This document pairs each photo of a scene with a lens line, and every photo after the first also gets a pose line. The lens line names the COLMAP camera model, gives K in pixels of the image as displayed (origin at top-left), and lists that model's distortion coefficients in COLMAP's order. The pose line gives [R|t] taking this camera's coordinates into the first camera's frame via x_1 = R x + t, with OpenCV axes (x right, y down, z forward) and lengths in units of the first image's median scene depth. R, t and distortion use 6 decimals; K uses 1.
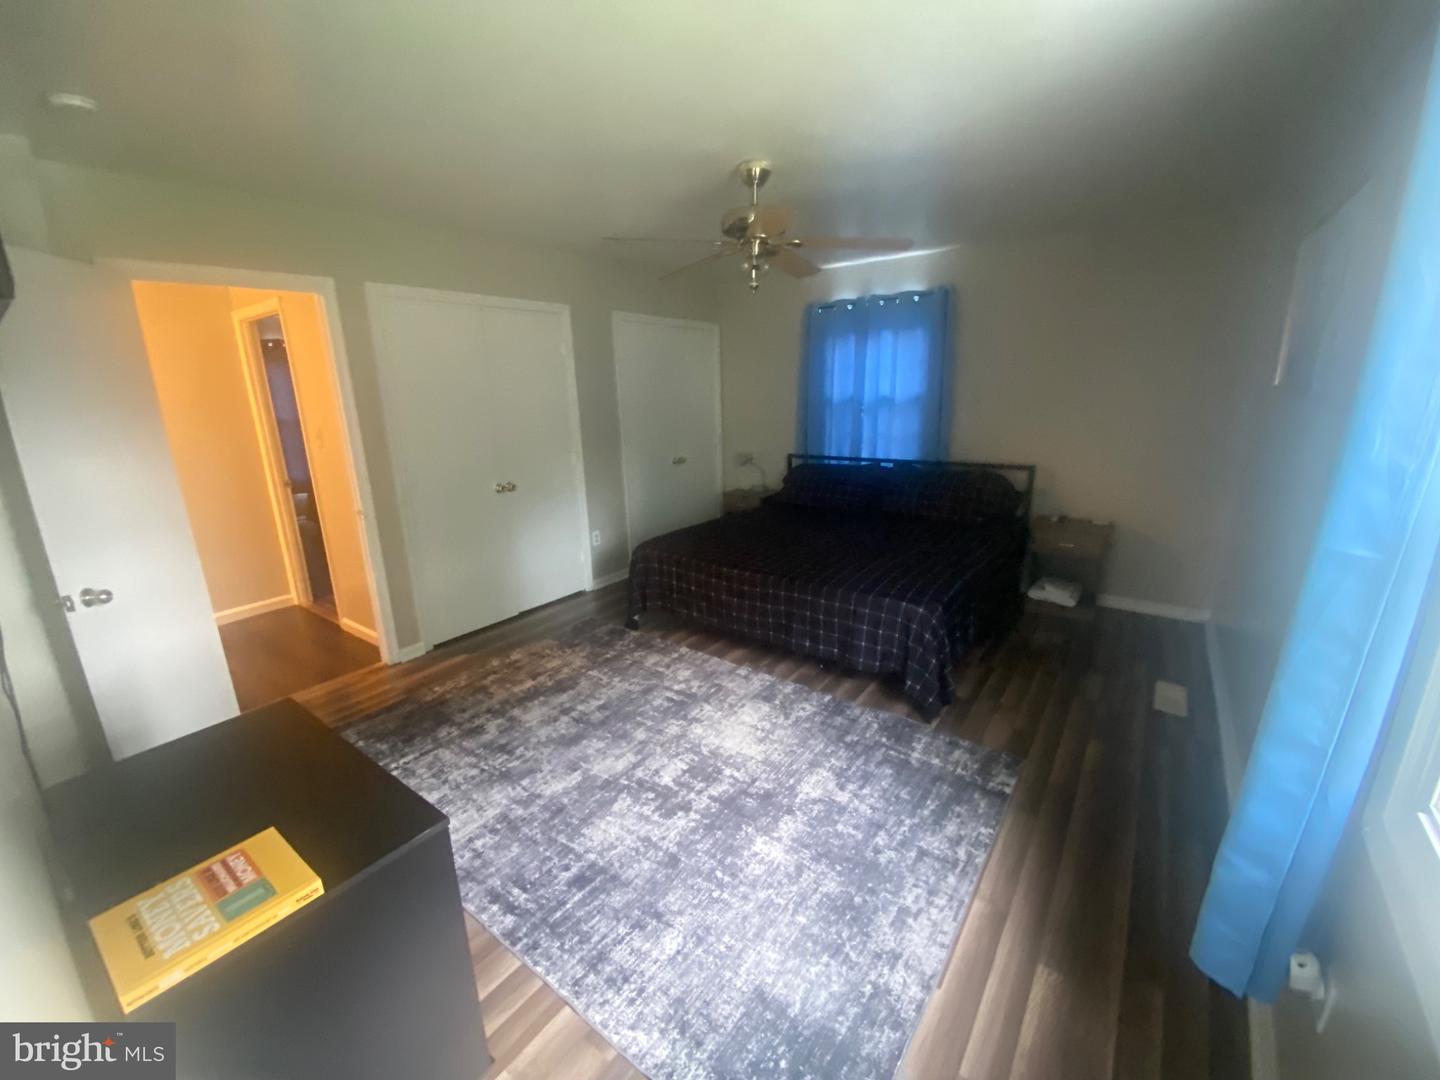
lens RADIAL K [[582.7, 0, 716.8], [0, 582.7, 536.3], [0, 0, 1]] dist [0.041707, -0.032861]
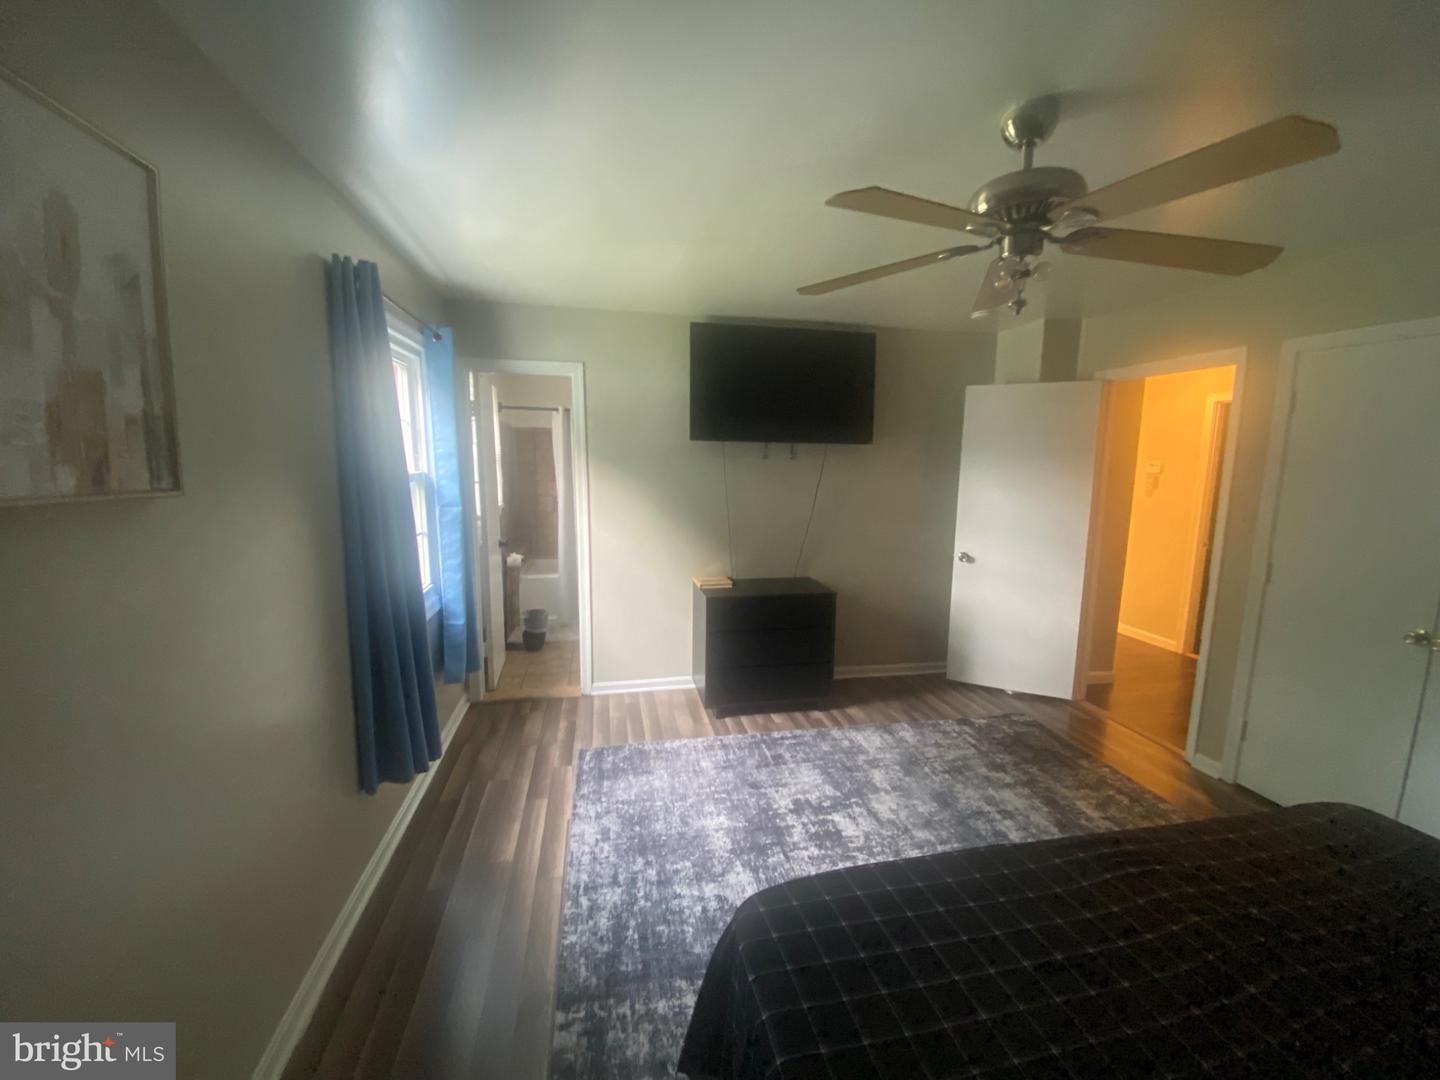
lens RADIAL K [[582.7, 0, 716.8], [0, 582.7, 536.3], [0, 0, 1]] dist [0.041707, -0.032861]
pose [[-0.664321, 0.115089, -0.738534, 0.908865], [-0.191729, 0.928776, 0.317199, -0.412469], [0.722439, 0.352320, -0.594939, 1.487891]]
